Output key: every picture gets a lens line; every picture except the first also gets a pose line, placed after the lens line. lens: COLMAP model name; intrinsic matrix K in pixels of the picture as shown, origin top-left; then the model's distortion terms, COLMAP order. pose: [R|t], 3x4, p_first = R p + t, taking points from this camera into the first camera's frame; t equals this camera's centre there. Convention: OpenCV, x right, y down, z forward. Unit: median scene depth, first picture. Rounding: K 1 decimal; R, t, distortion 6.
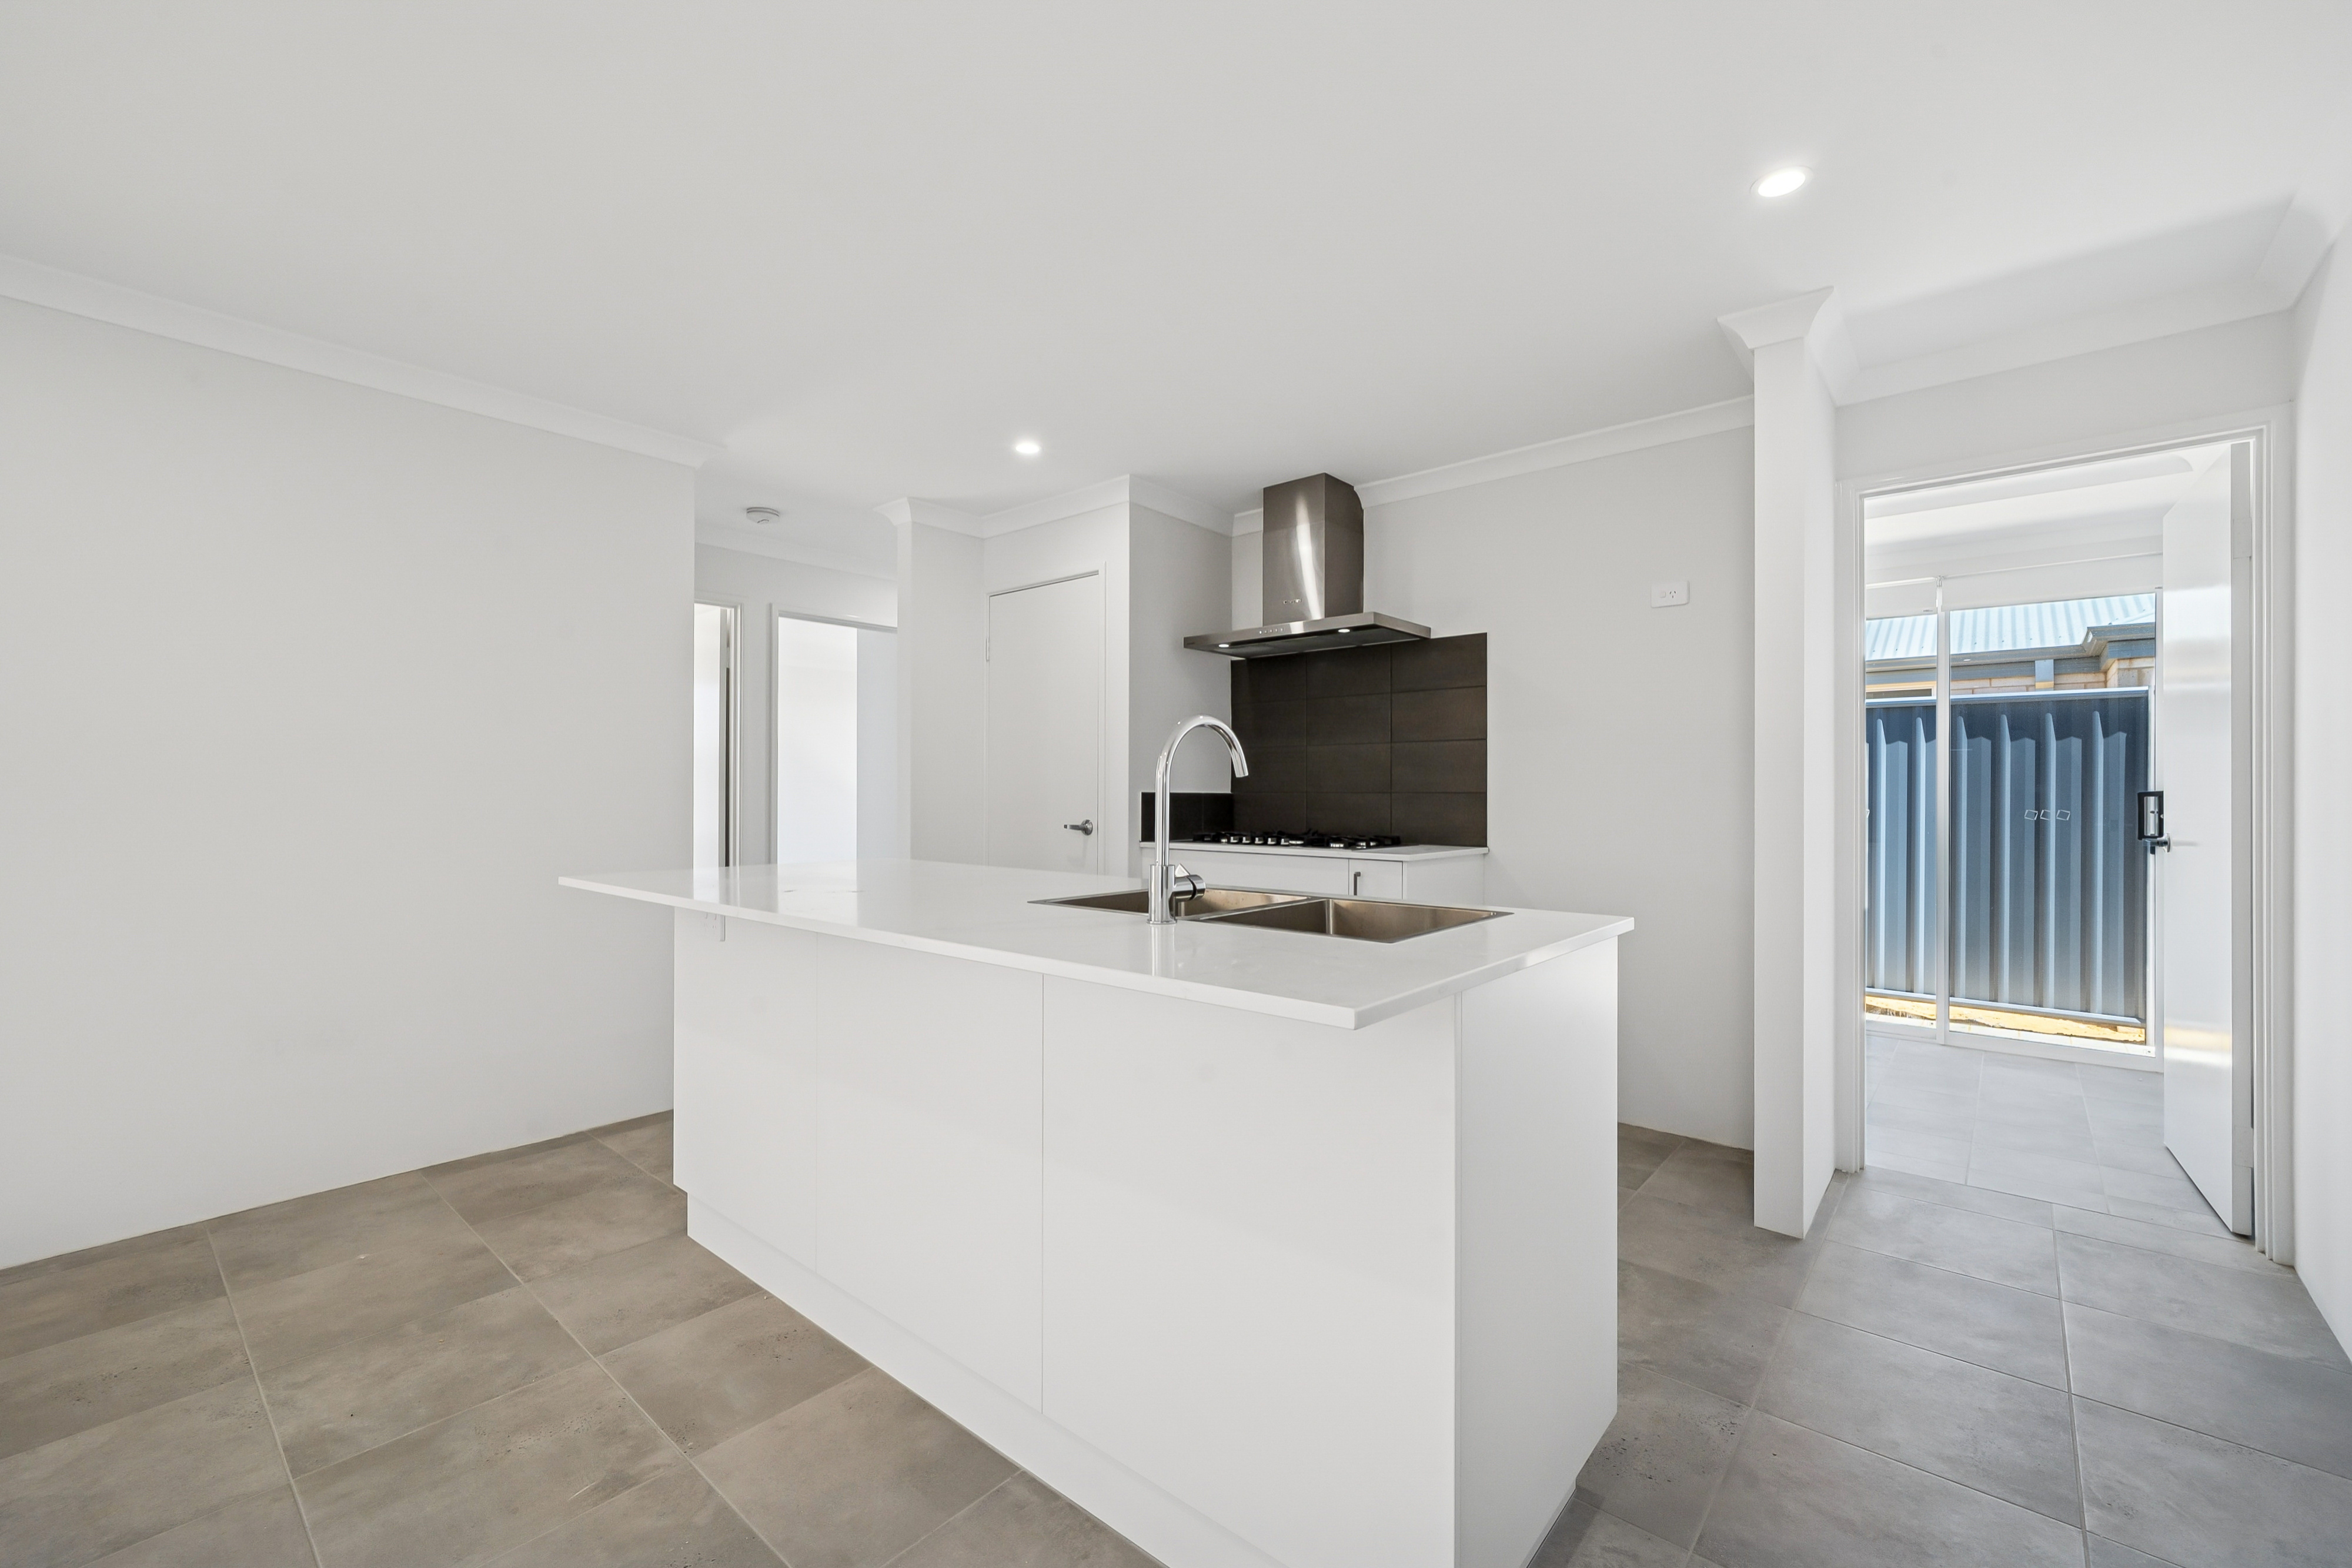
lens RADIAL K [[968.0, 0, 1171.1], [0, 968.0, 781.5], [0, 0, 1]] dist [-0.001338, 0.000023]
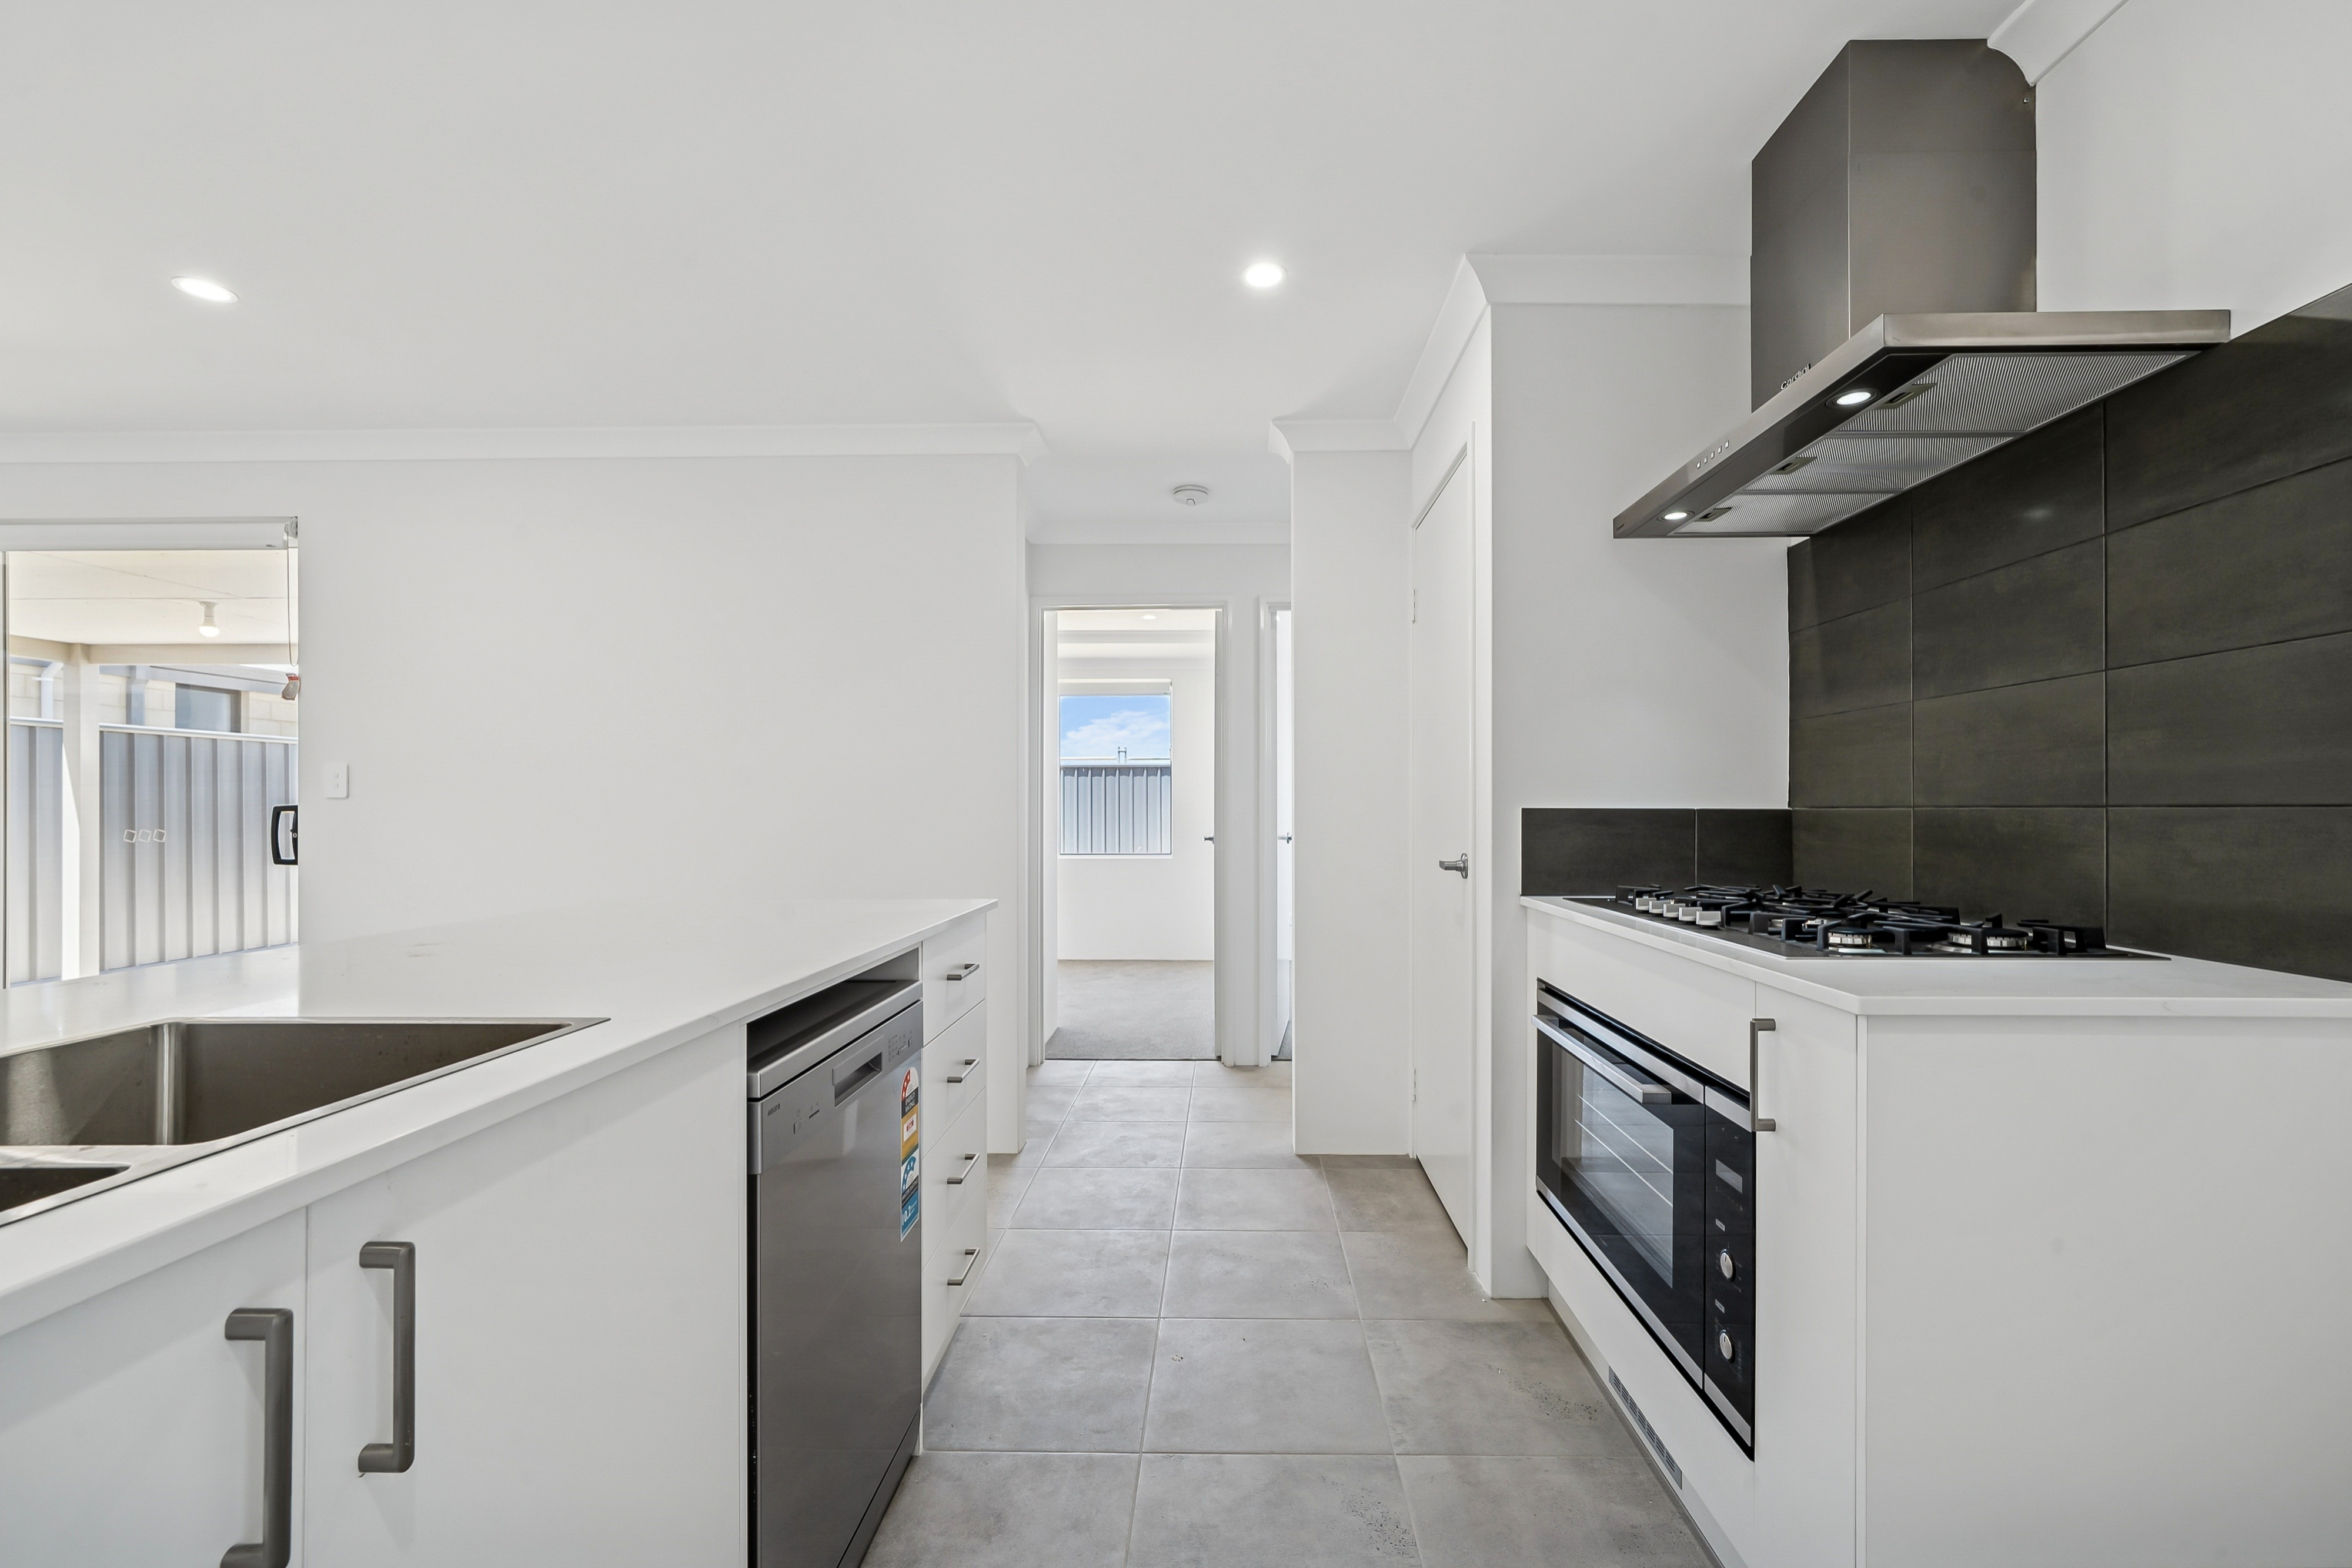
lens RADIAL K [[968.0, 0, 1185.6], [0, 968.0, 792.6], [0, 0, 1]] dist [-0.001338, 0.000023]
pose [[0.639800, -0.014277, -0.768409, 0.280291], [0.005596, 0.999887, -0.013918, 0.009268], [0.768521, 0.004605, 0.639808, 0.492926]]
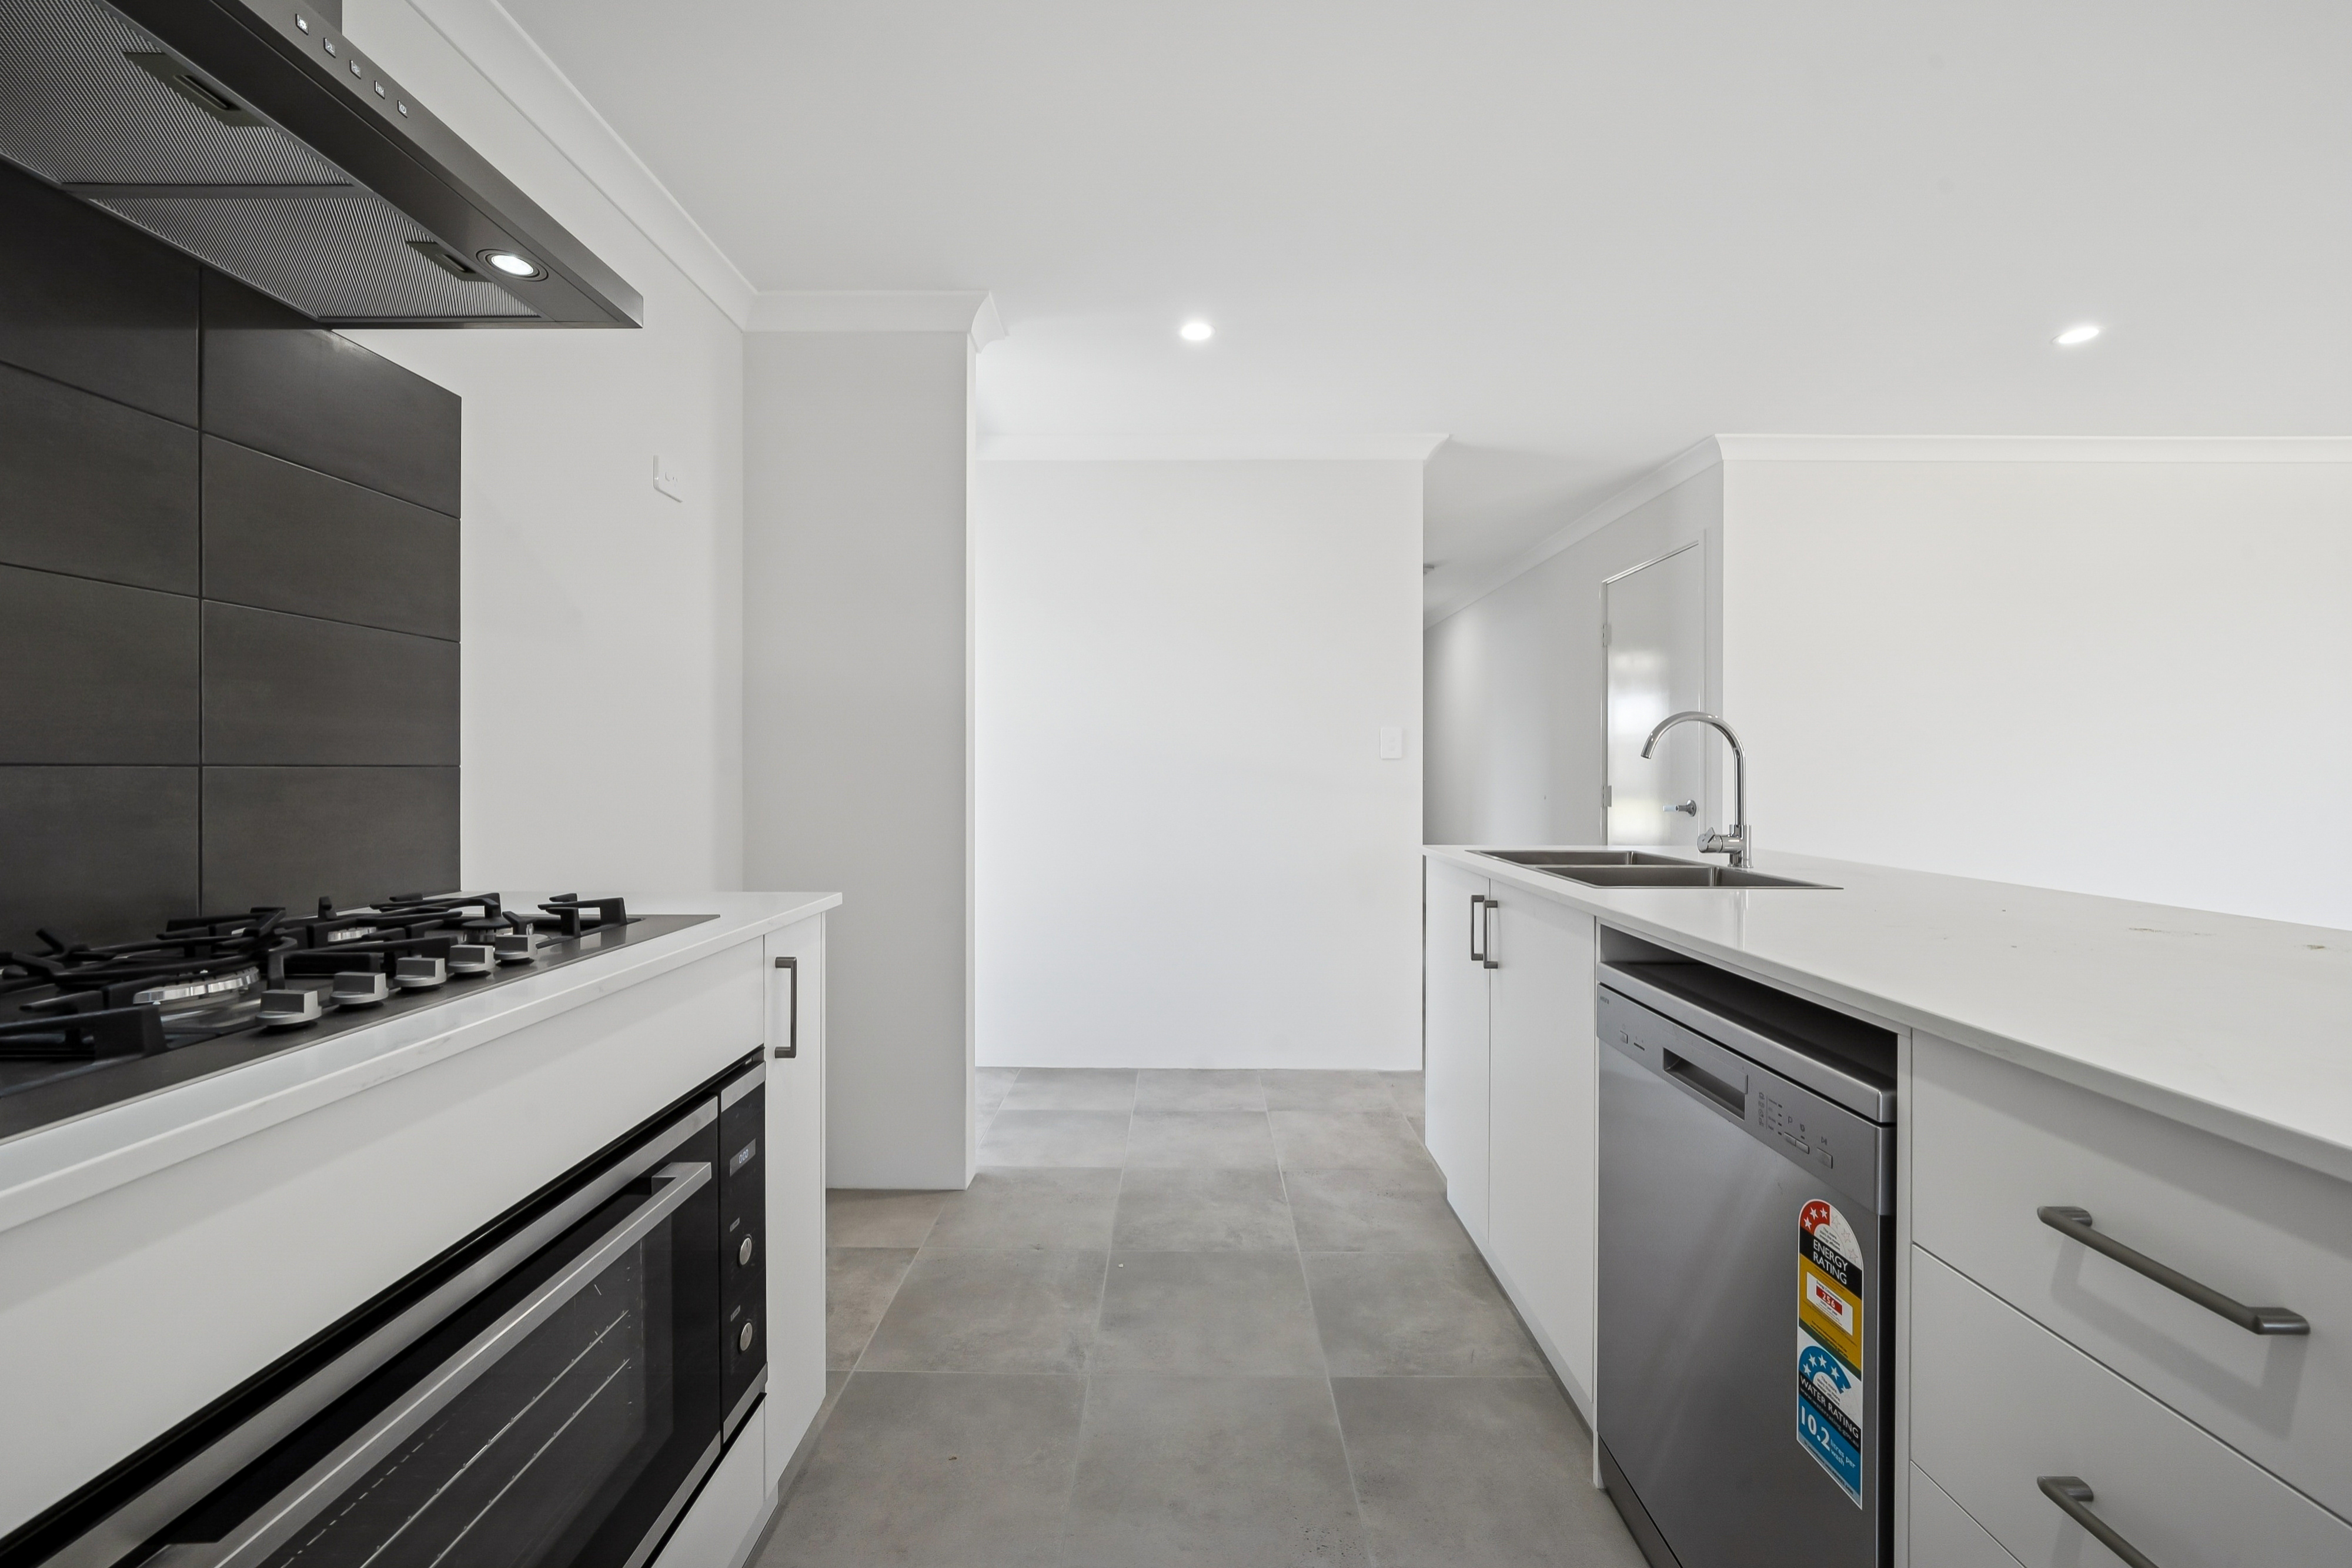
lens RADIAL K [[968.0, 0, 1175.0], [0, 968.0, 783.4], [0, 0, 1]] dist [-0.001338, 0.000023]
pose [[-0.658114, -0.015240, 0.752764, -0.195175], [-0.008511, 0.999882, 0.012802, 0.010268], [-0.752870, 0.002019, -0.658166, 0.967828]]
